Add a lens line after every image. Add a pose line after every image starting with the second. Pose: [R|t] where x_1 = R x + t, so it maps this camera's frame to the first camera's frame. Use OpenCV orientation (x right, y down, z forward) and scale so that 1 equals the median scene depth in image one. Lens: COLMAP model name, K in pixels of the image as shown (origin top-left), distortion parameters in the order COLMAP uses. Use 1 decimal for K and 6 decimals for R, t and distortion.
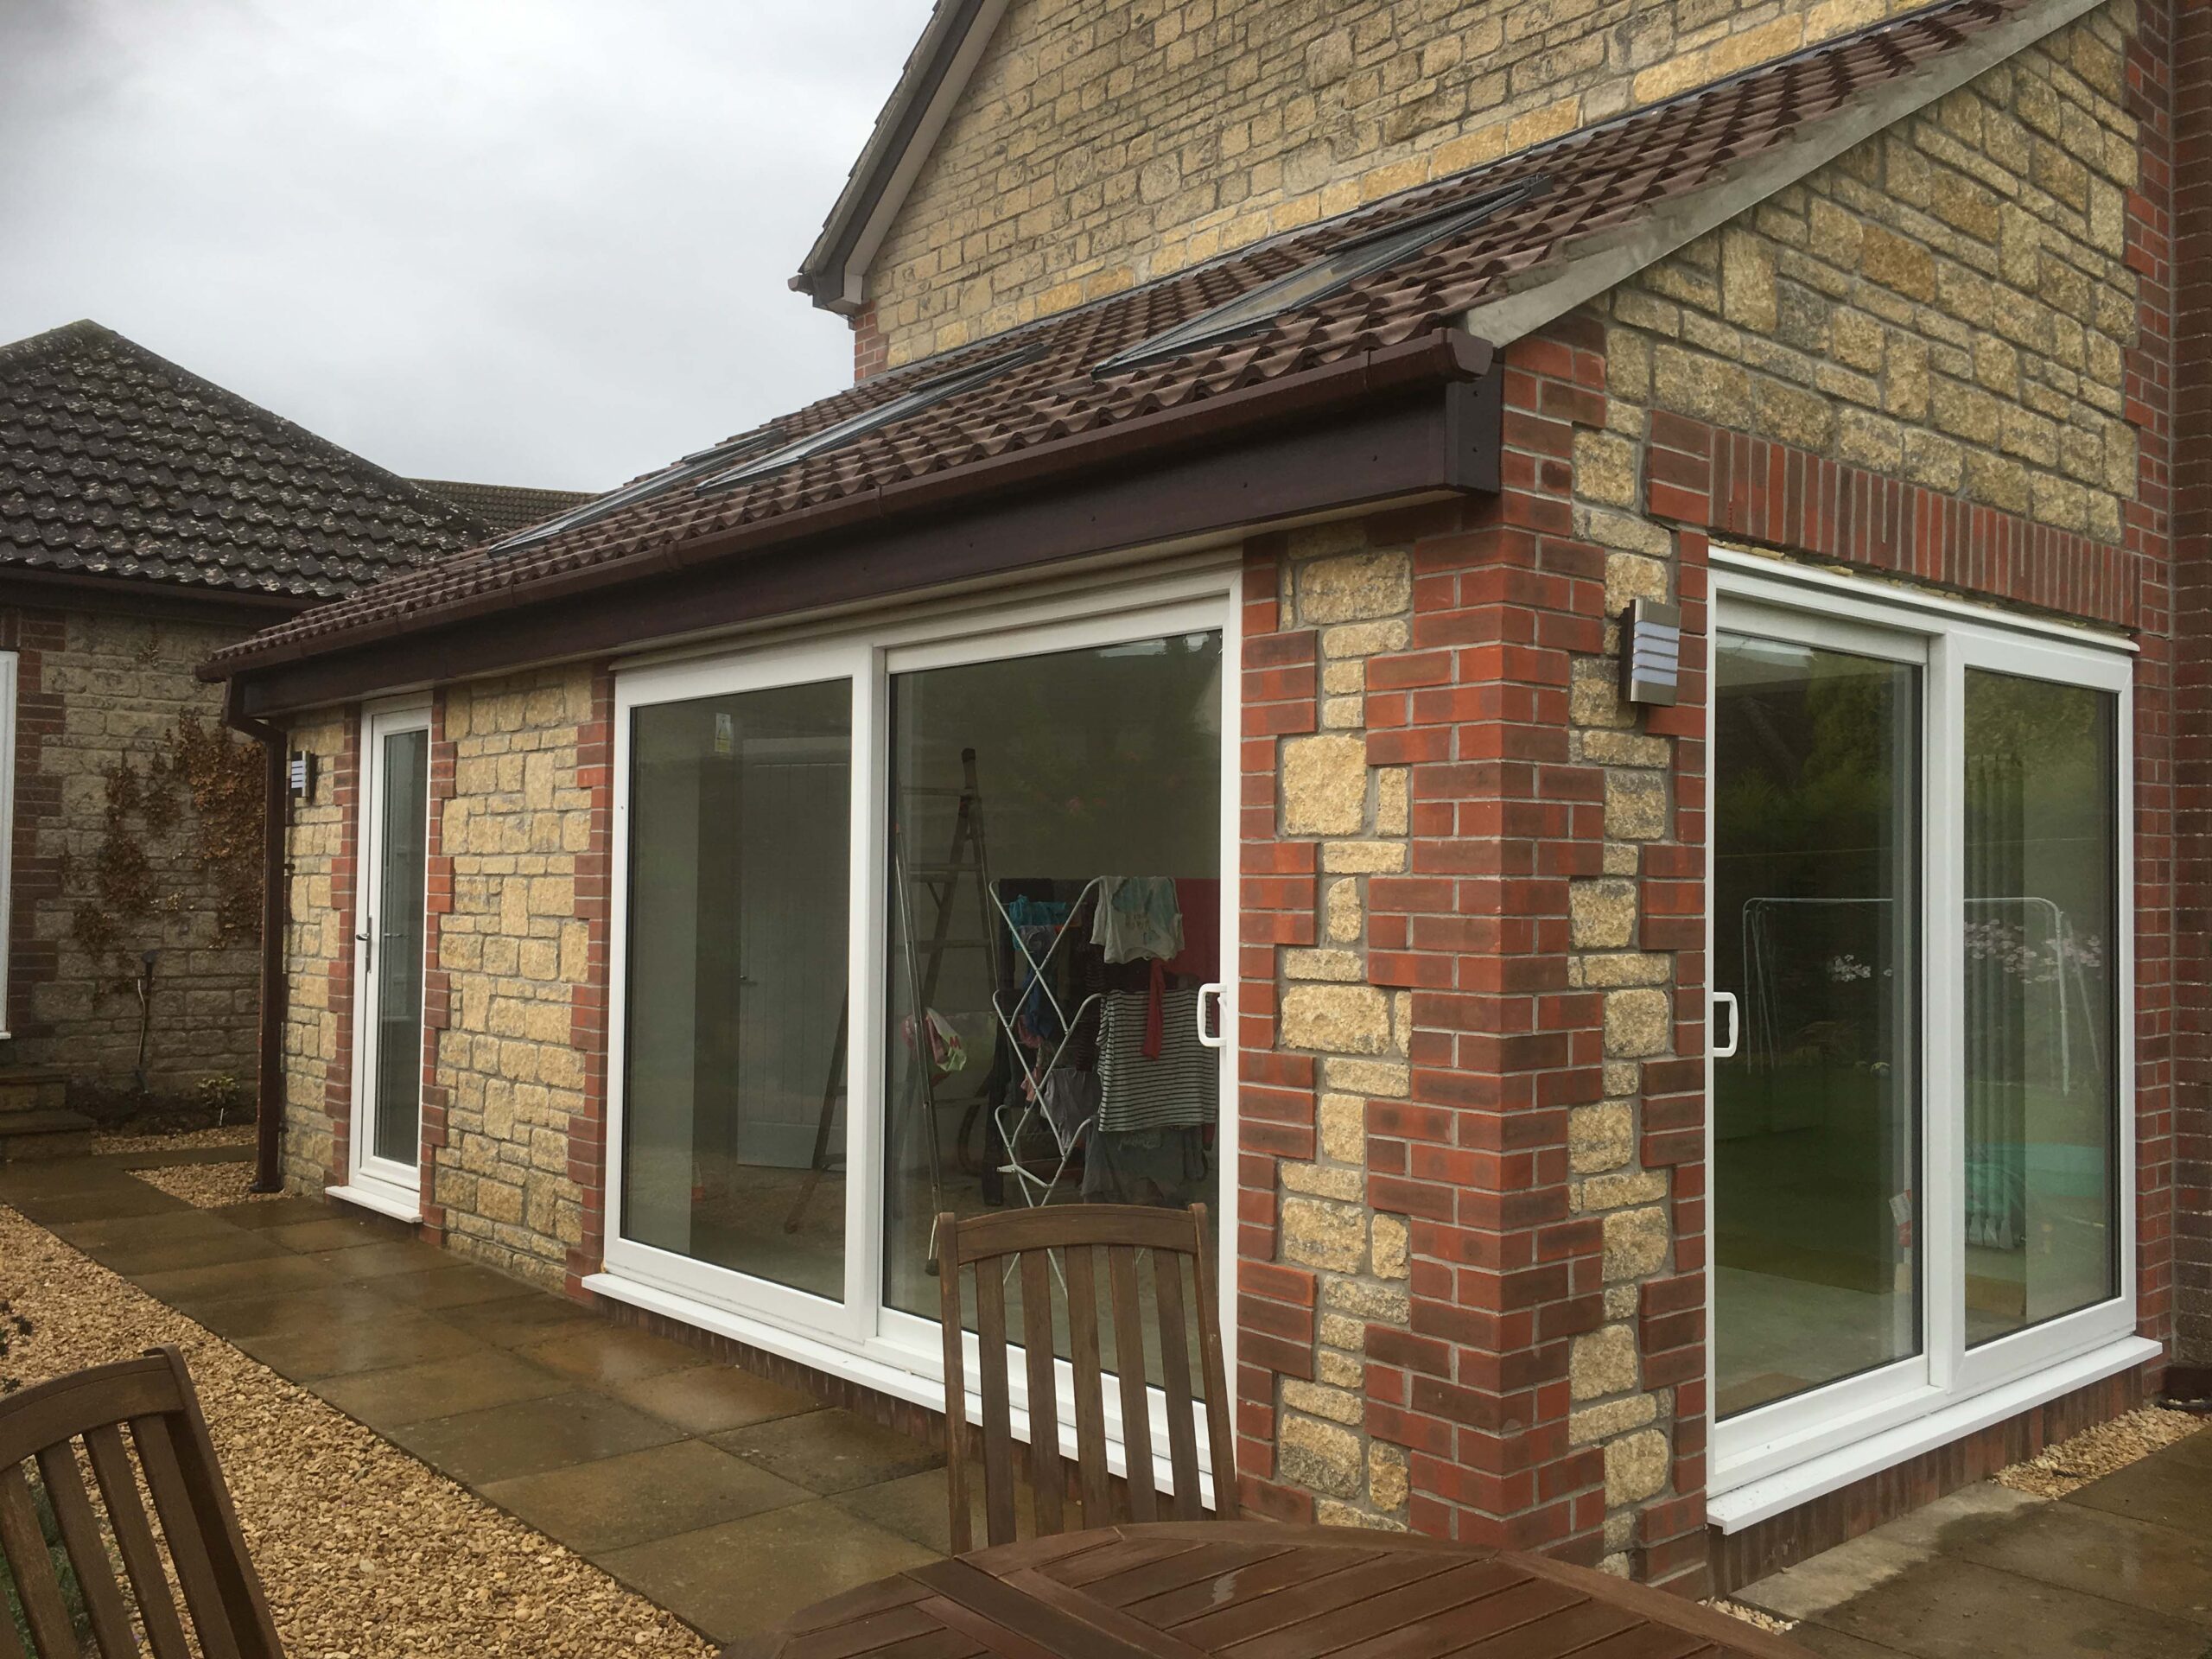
lens RADIAL K [[1860.7, 0, 1105.6], [0, 1860.7, 833.8], [0, 0, 1]] dist [0.062824, -0.037483]
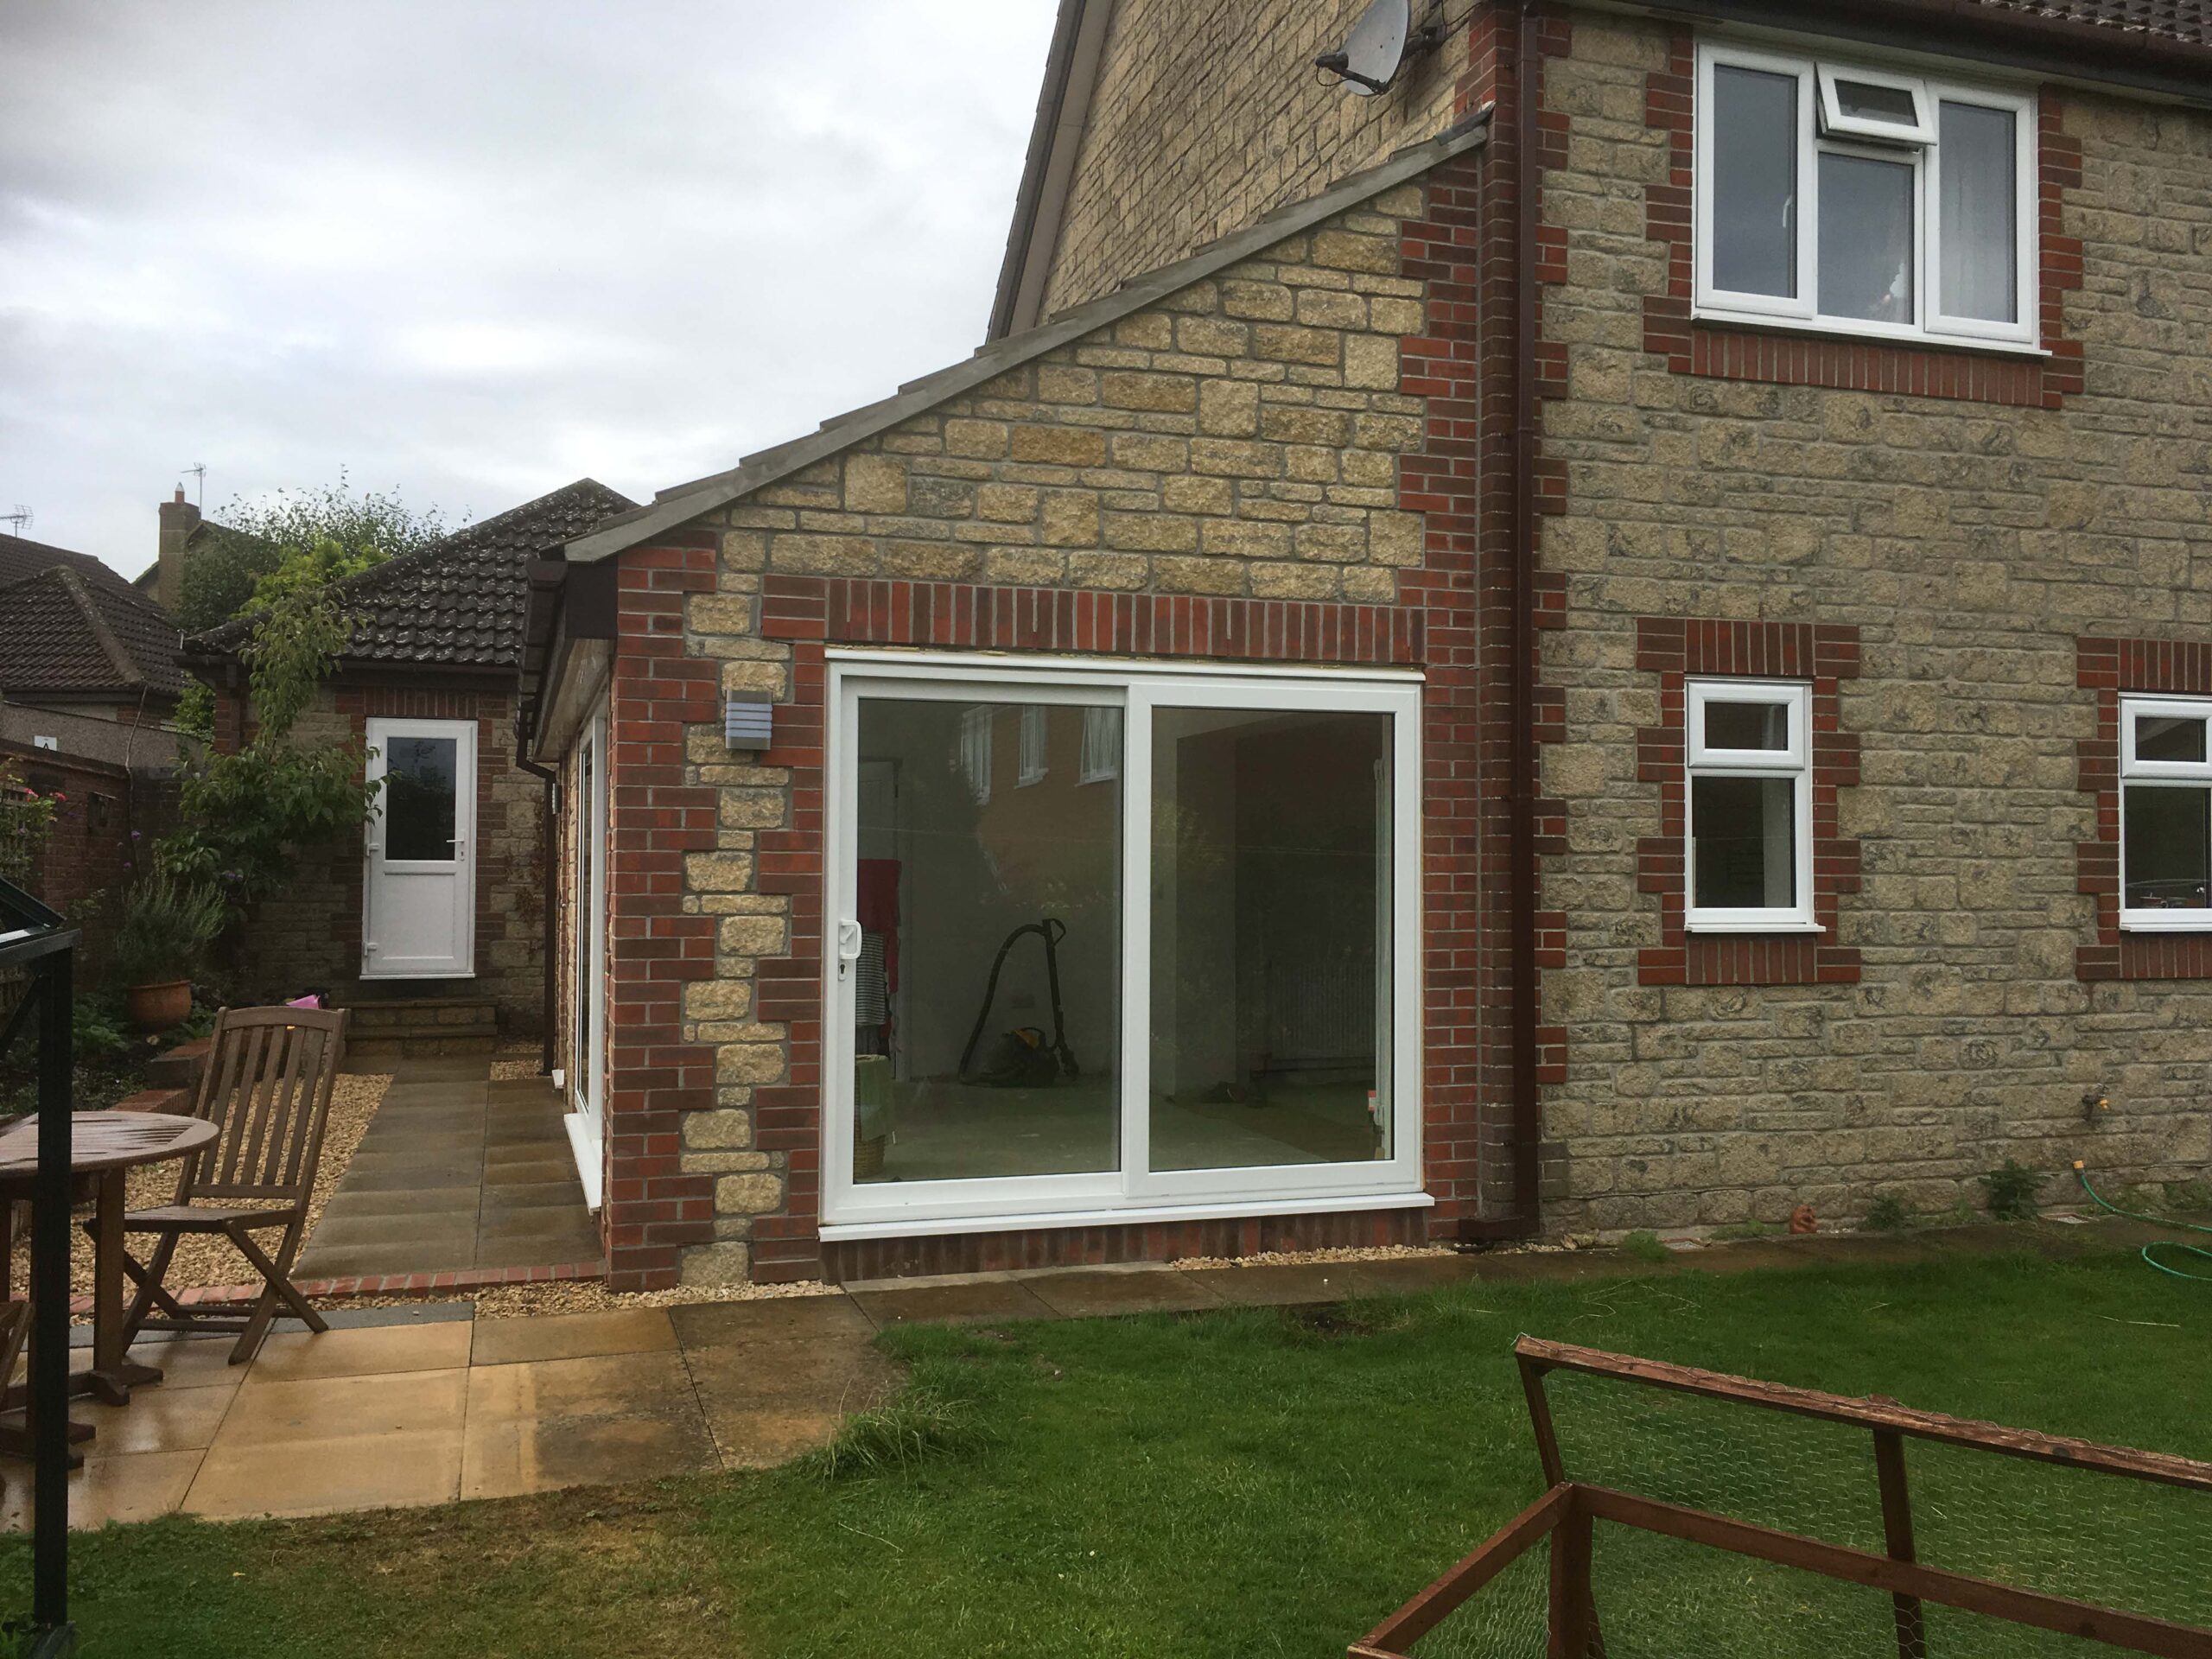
lens RADIAL K [[1860.7, 0, 1108.2], [0, 1860.7, 835.2], [0, 0, 1]] dist [0.062824, -0.037483]
pose [[0.916346, -0.015202, -0.400099, 1.260406], [0.015072, 0.999880, -0.003471, 0.020198], [0.400104, -0.002850, 0.916465, -0.429356]]
